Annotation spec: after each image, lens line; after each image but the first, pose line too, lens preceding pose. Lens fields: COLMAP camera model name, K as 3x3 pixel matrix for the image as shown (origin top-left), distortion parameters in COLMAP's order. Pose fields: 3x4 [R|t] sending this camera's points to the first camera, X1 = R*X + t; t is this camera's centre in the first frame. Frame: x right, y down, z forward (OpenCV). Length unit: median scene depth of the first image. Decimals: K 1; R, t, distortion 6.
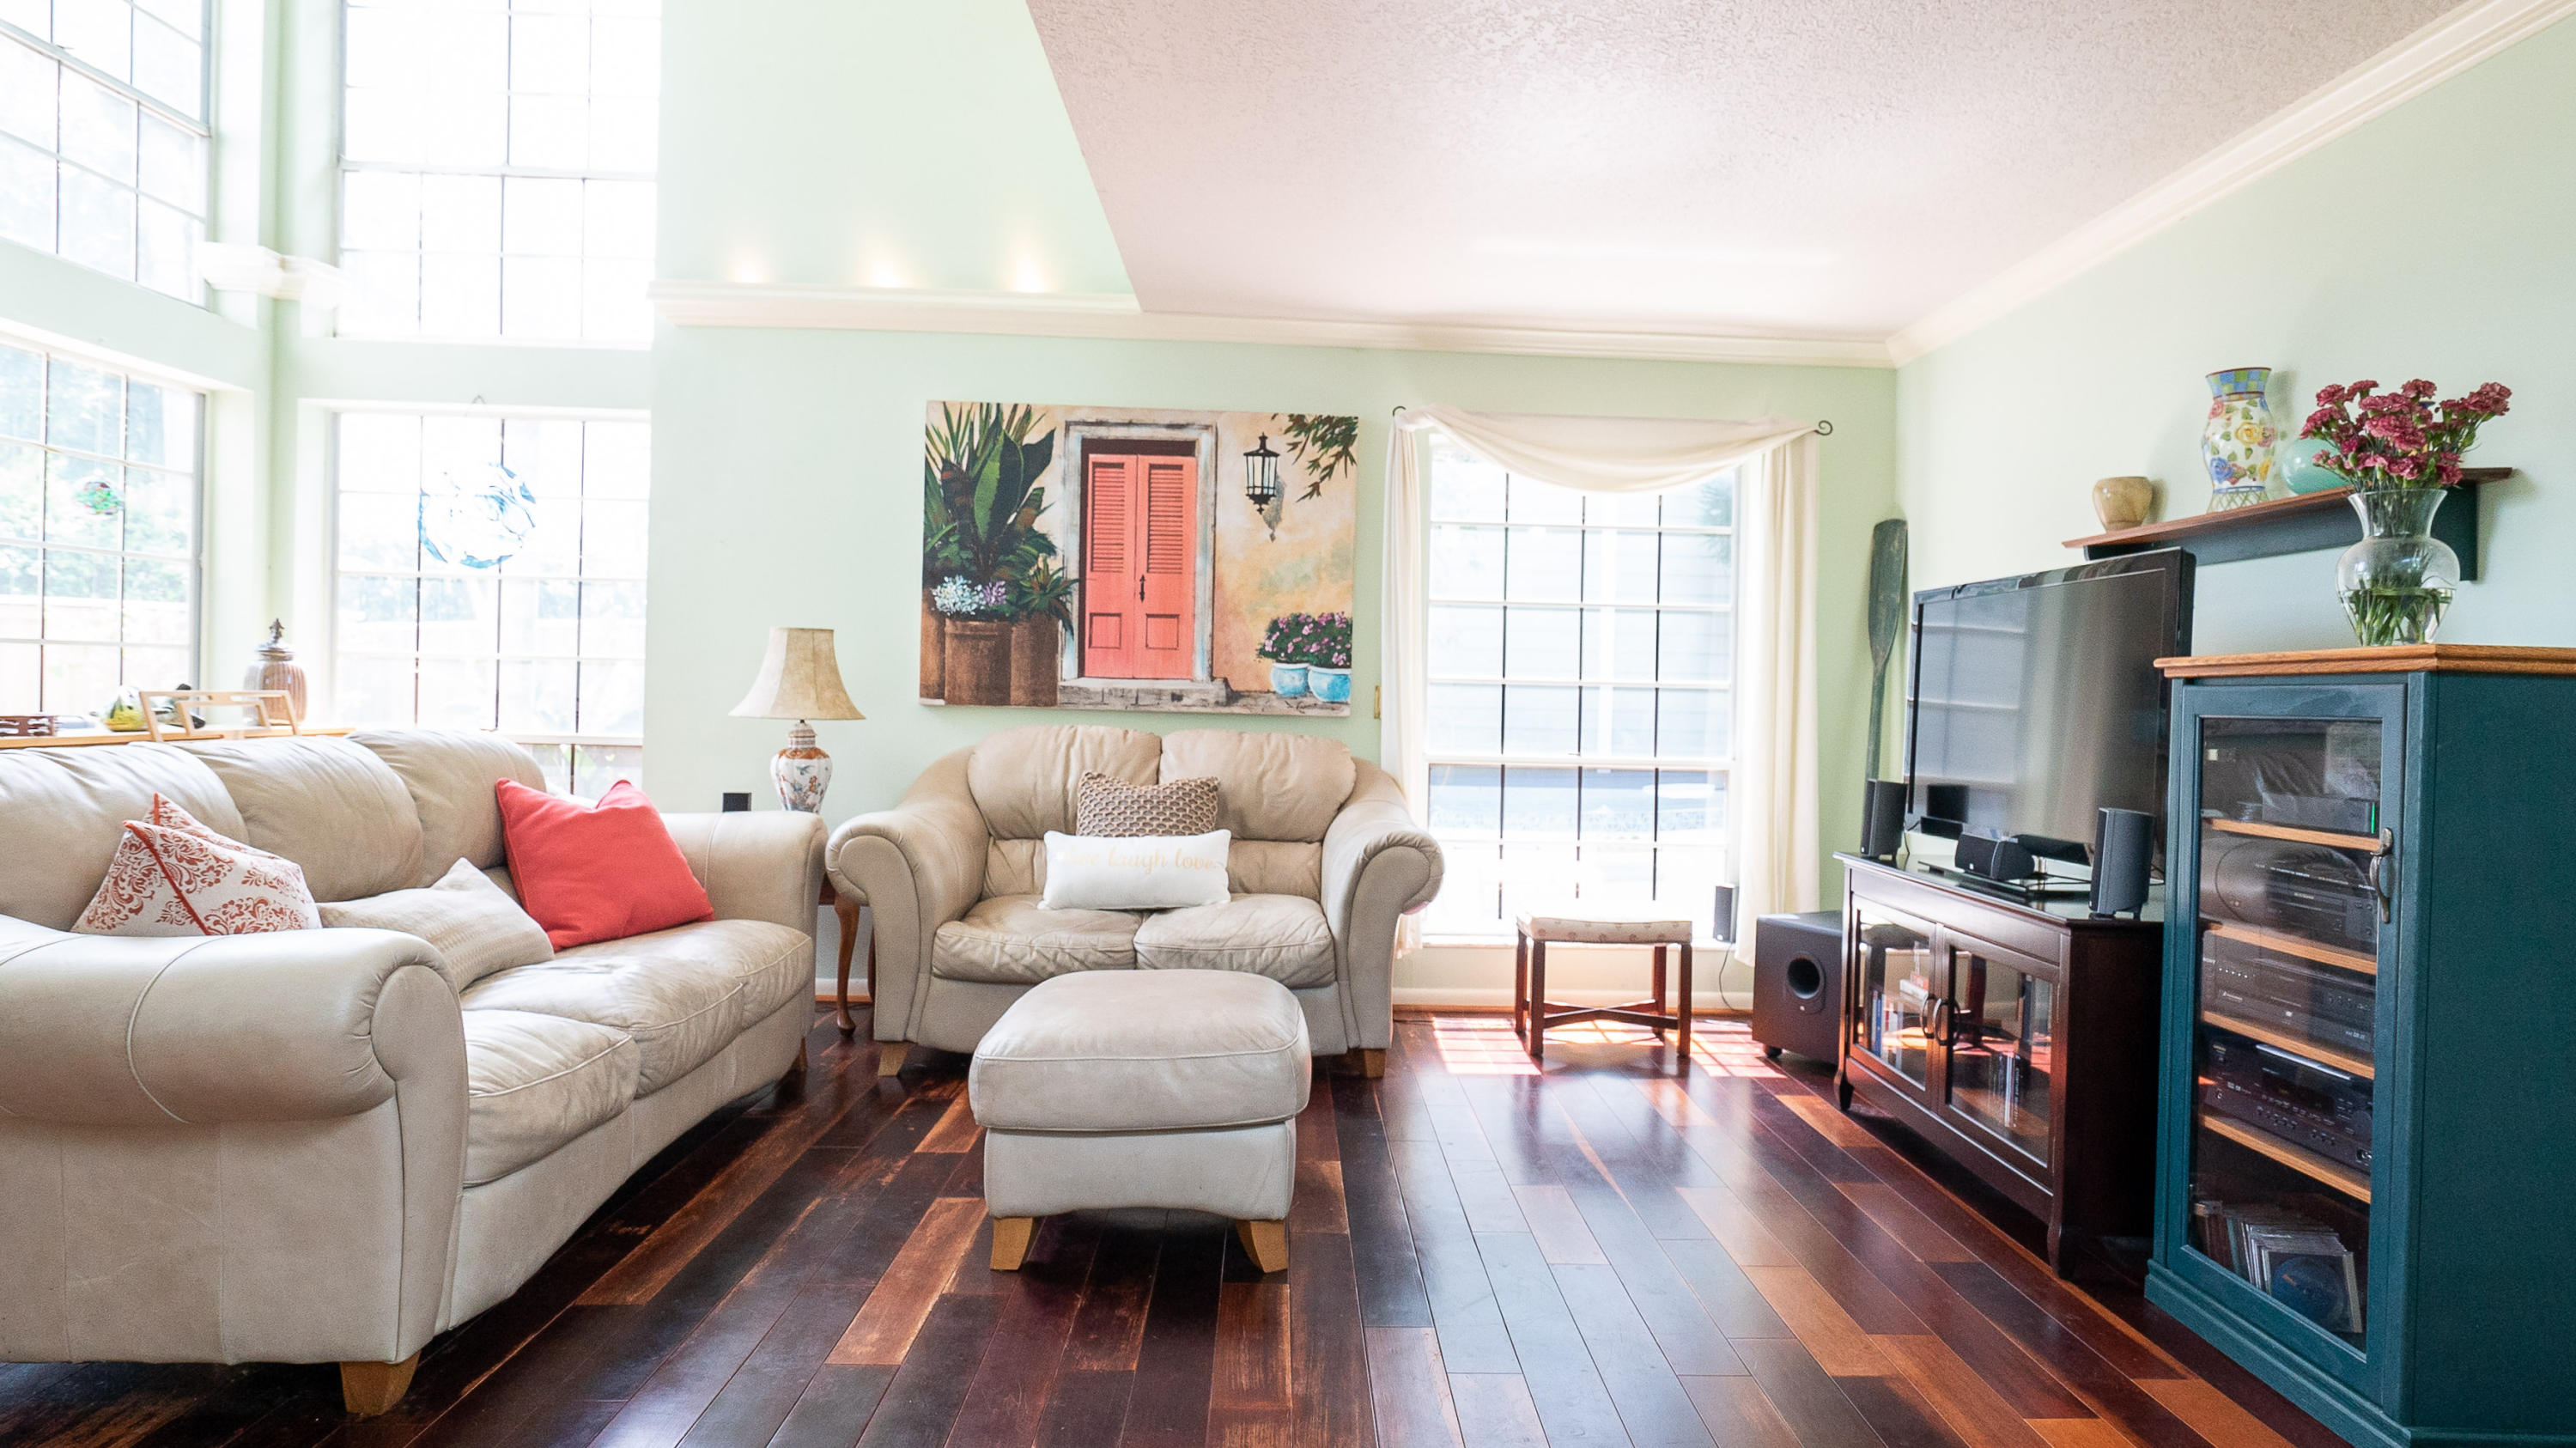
lens RADIAL K [[1410.5, 0, 1314.1], [0, 1410.5, 717.1], [0, 0, 1]] dist [-0.002788, 0.004076]
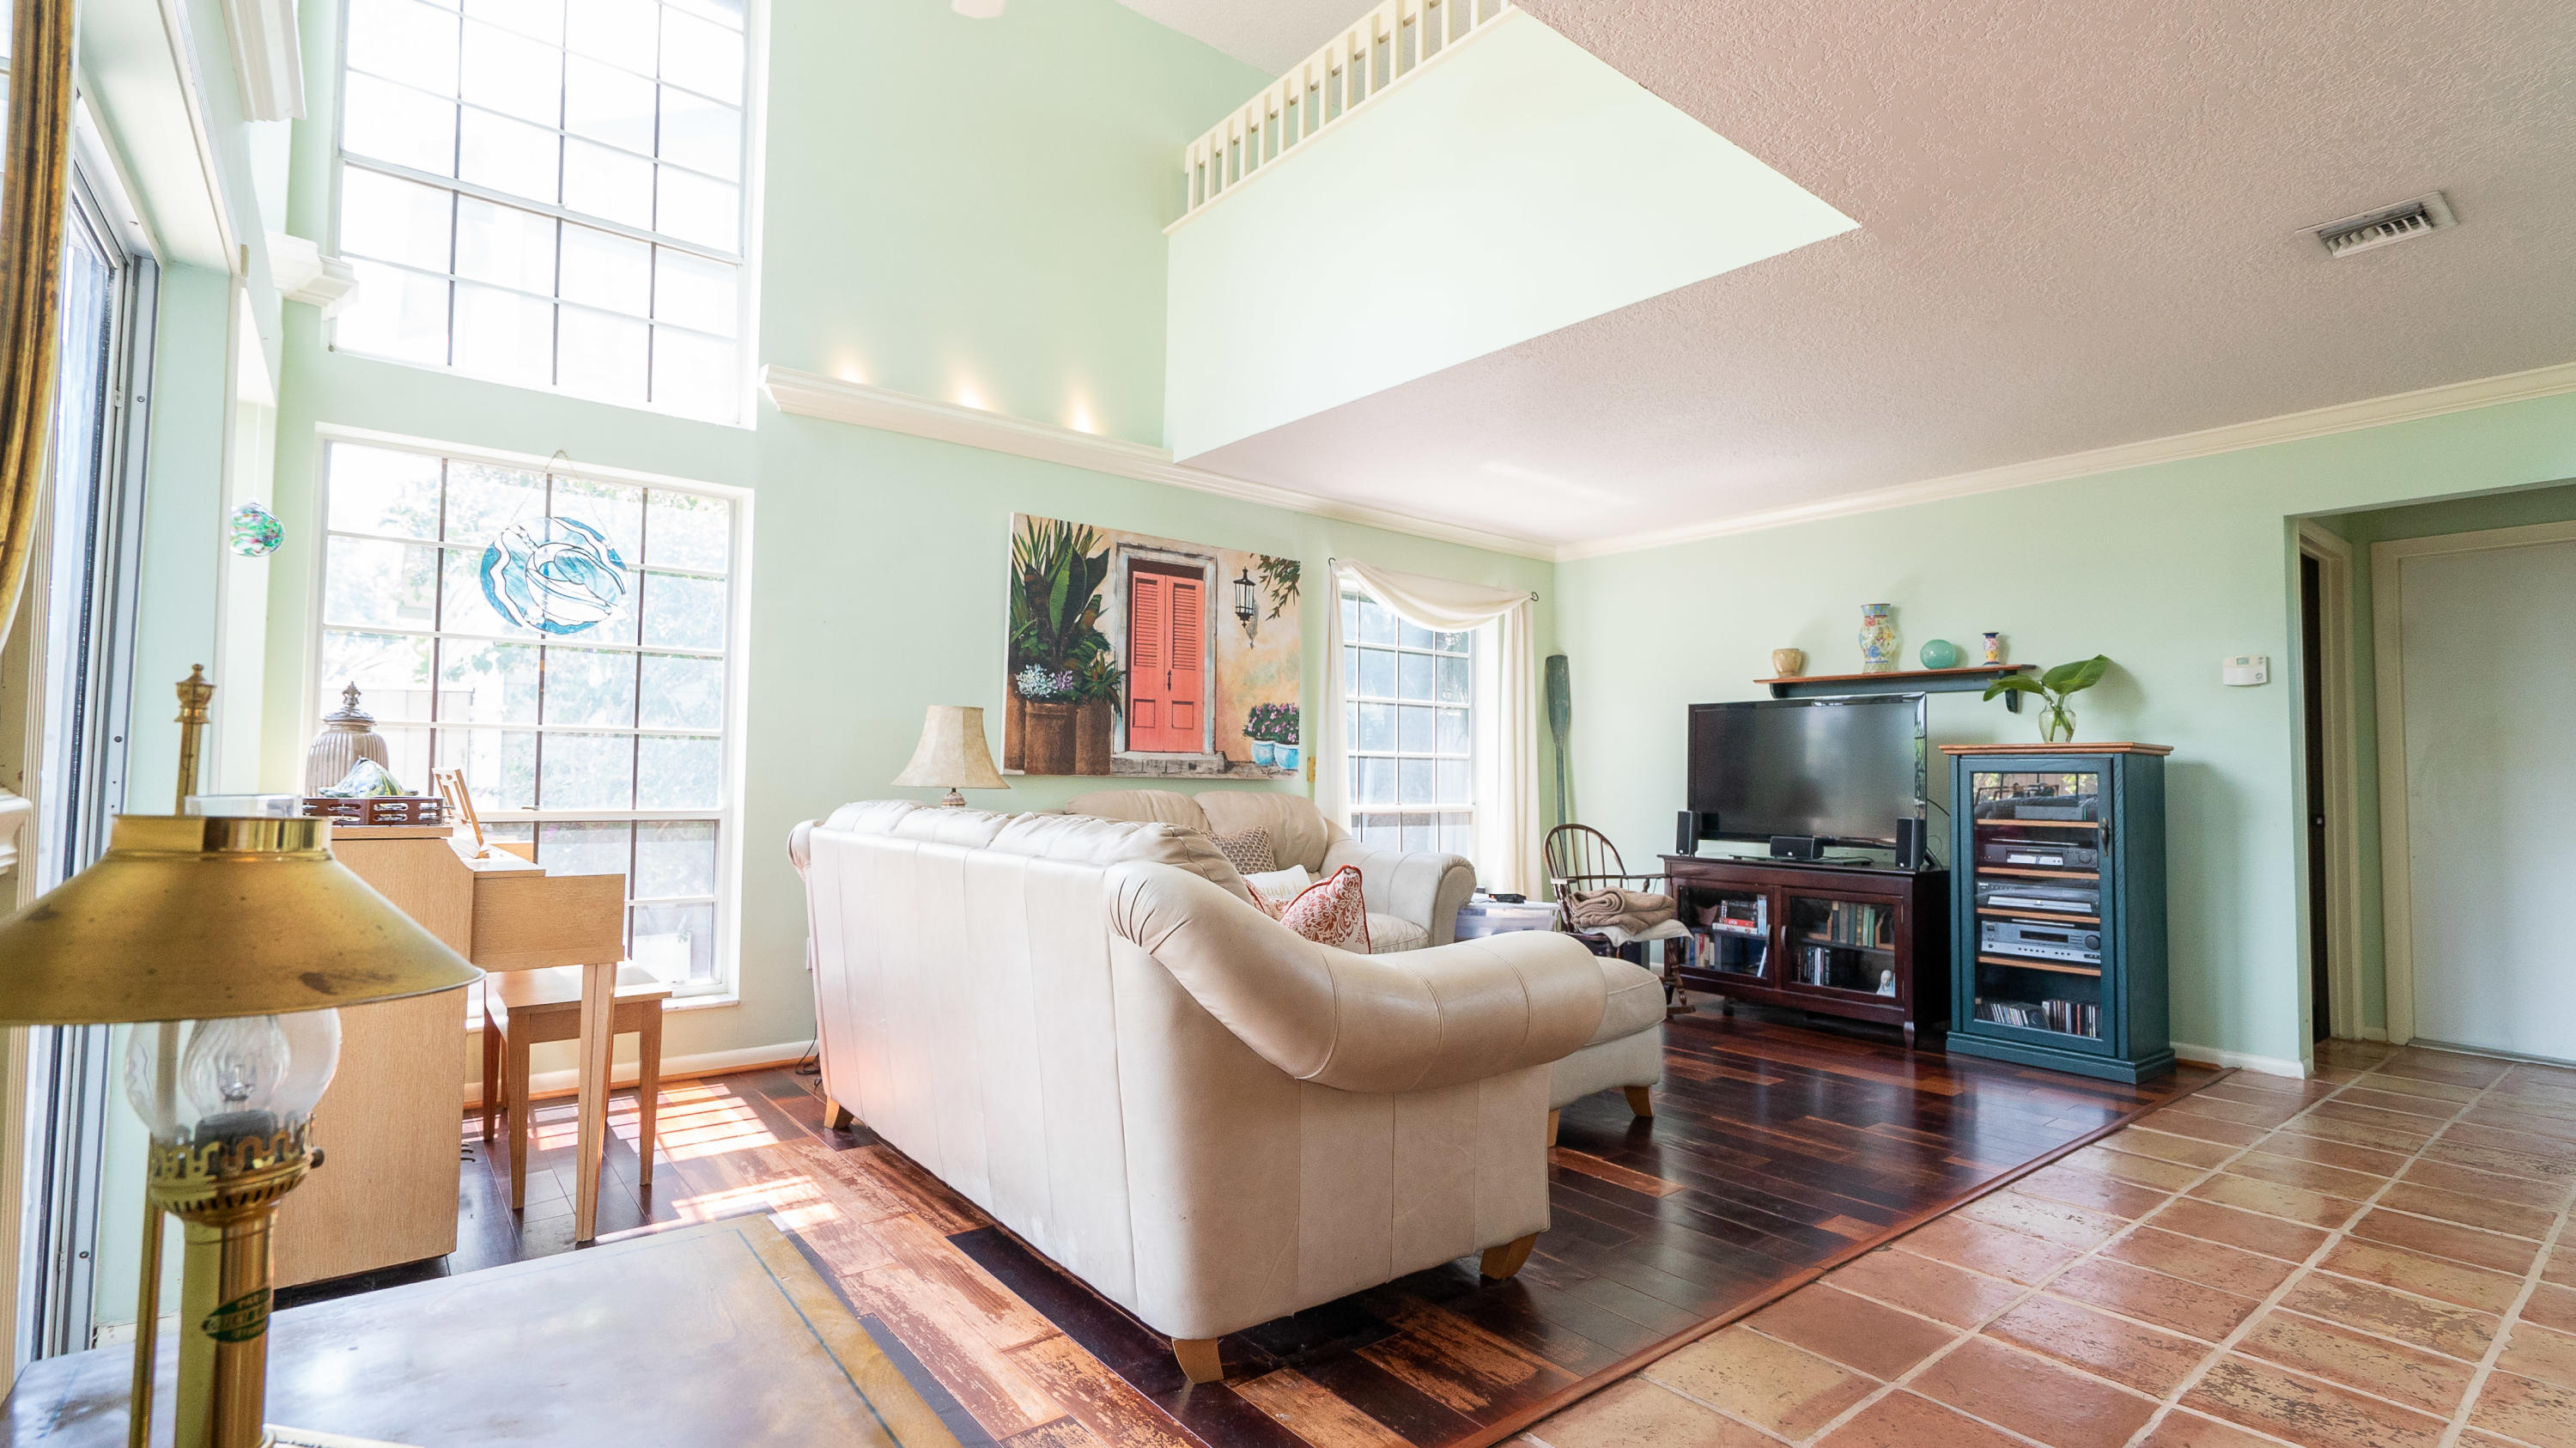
lens RADIAL K [[1184.8, 0, 1303.1], [0, 1184.8, 735.8], [0, 0, 1]] dist [-0.003672, 0.002272]
pose [[0.796496, 0.007514, 0.604597, -0.669099], [0.015391, 0.999347, -0.032695, -0.005349], [-0.604447, 0.035347, 0.795861, 0.085532]]
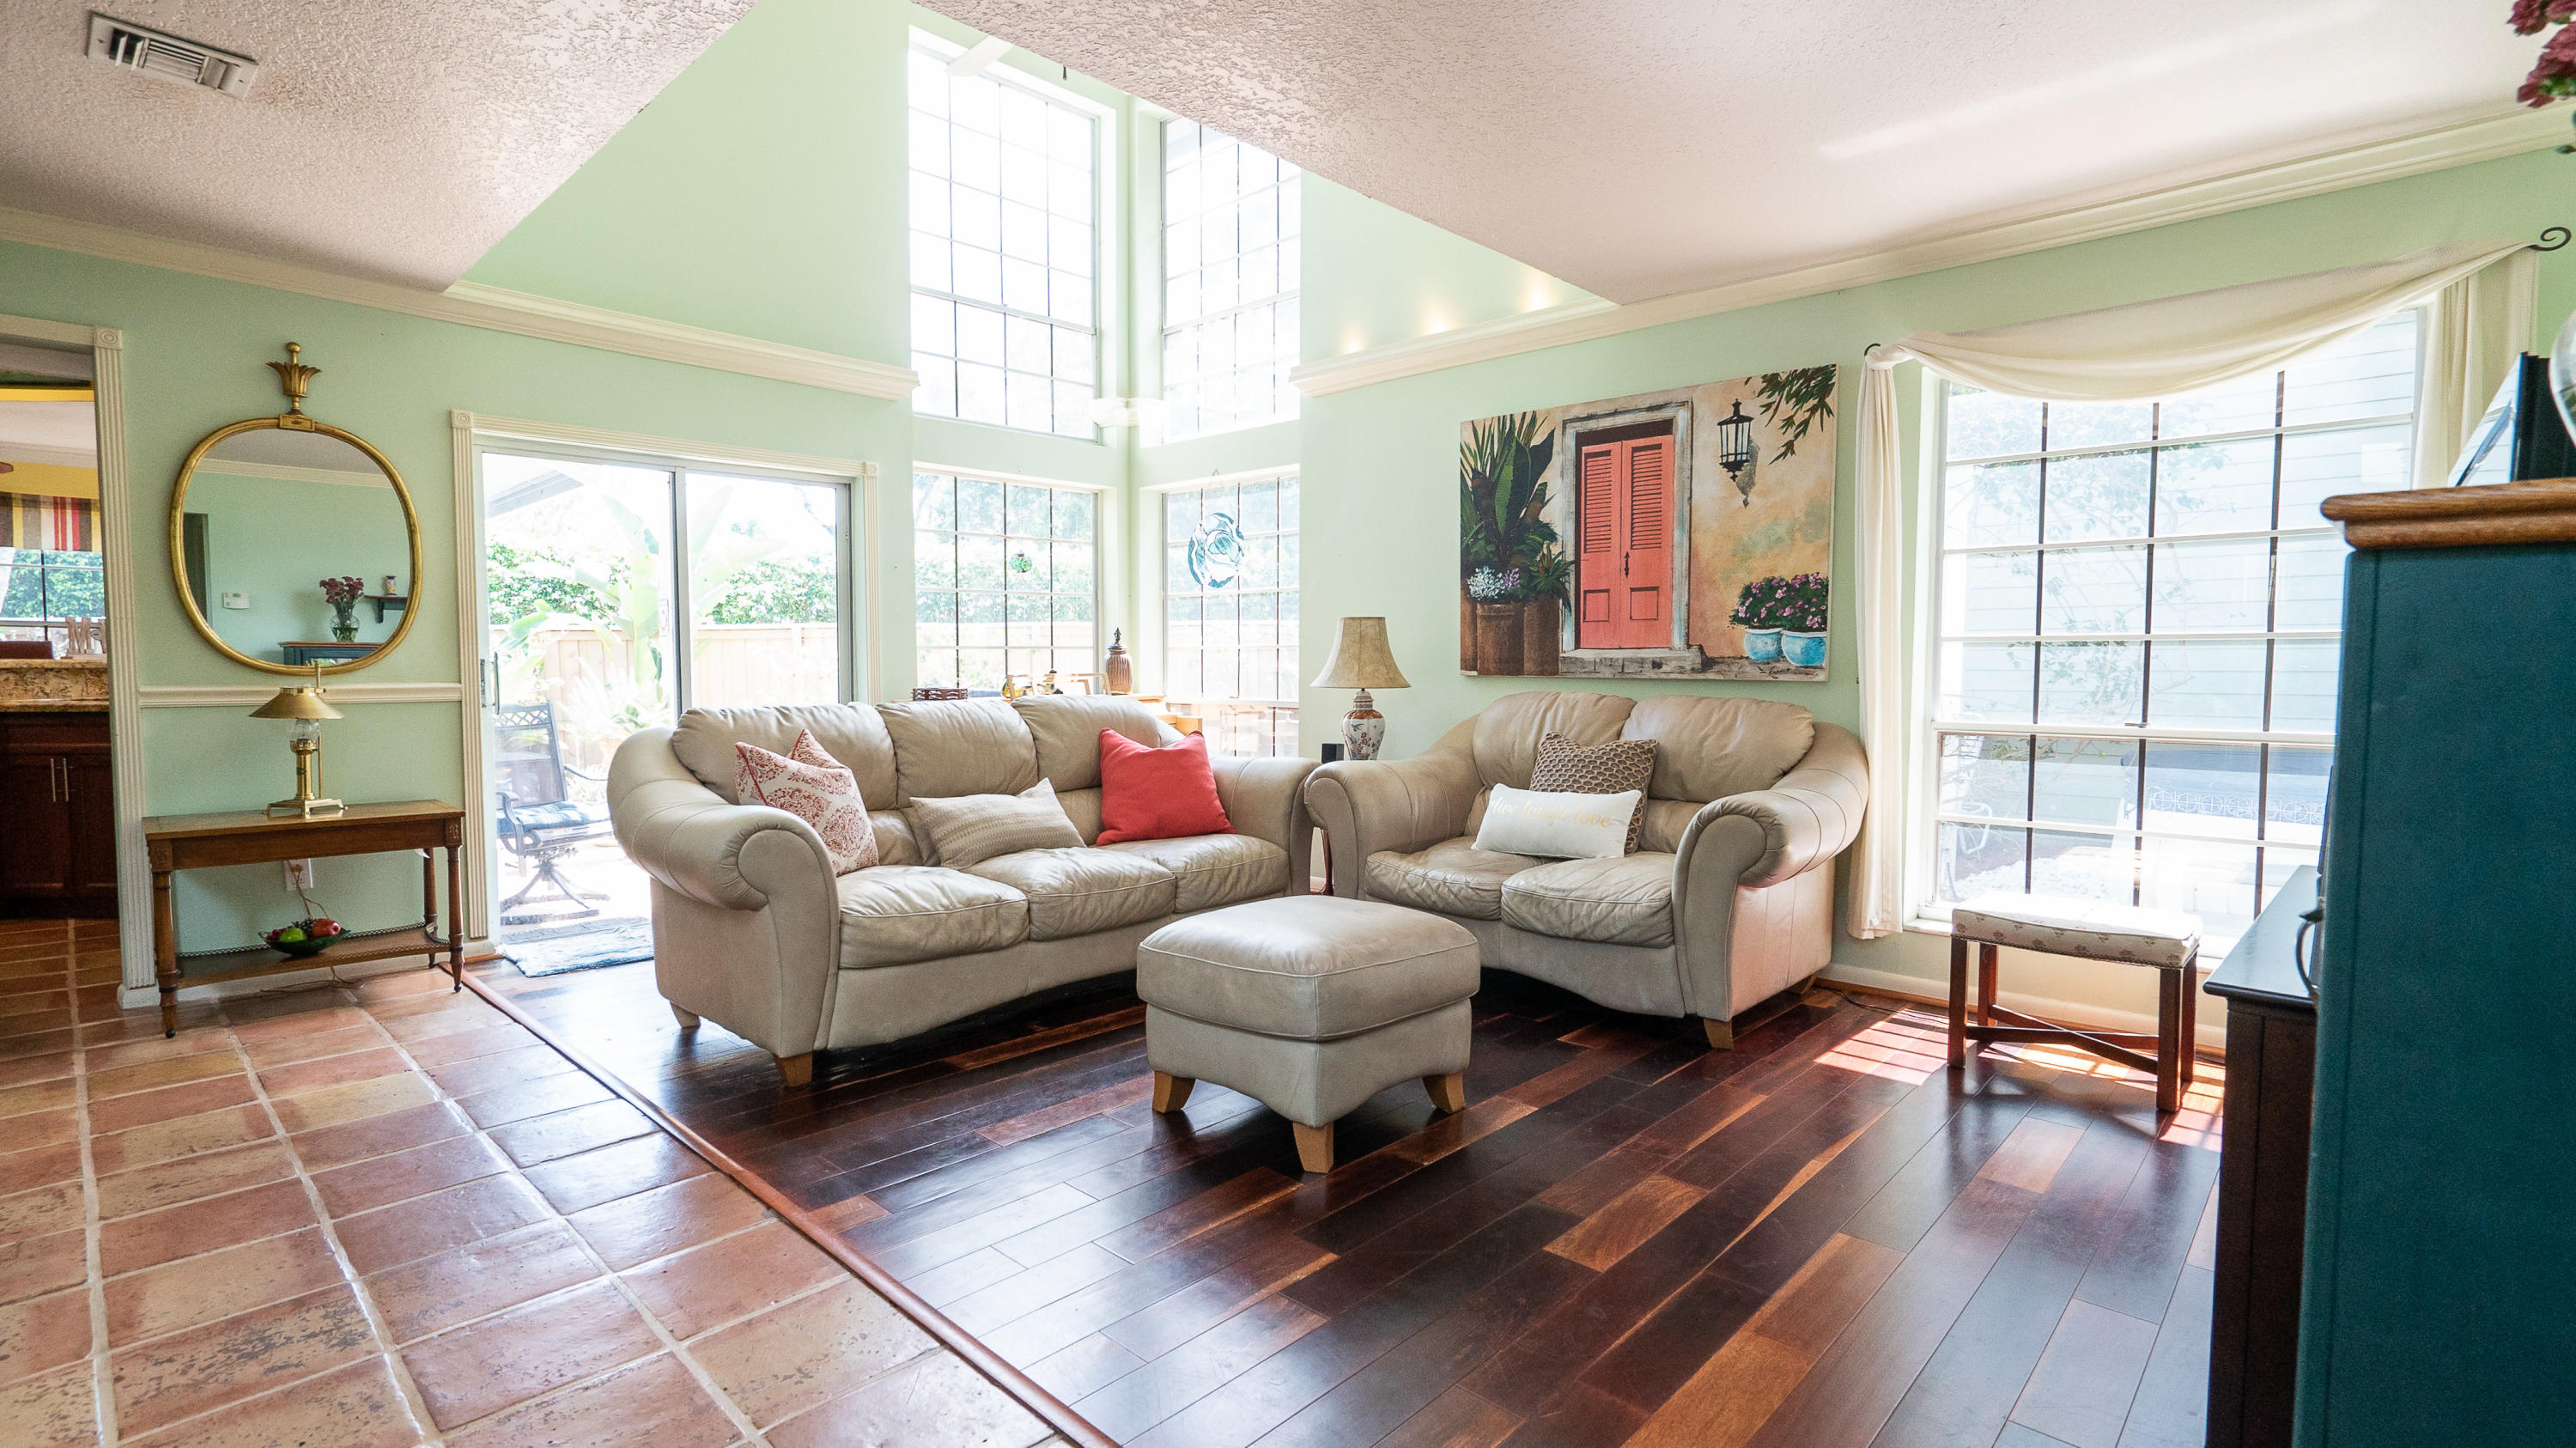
lens RADIAL K [[1184.8, 0, 1297.2], [0, 1184.8, 721.6], [0, 0, 1]] dist [-0.003672, 0.002272]
pose [[0.702796, 0.012924, -0.711274, 0.347542], [0.006214, 0.999685, 0.024303, 0.005137], [0.711365, -0.021500, 0.702494, 0.182734]]
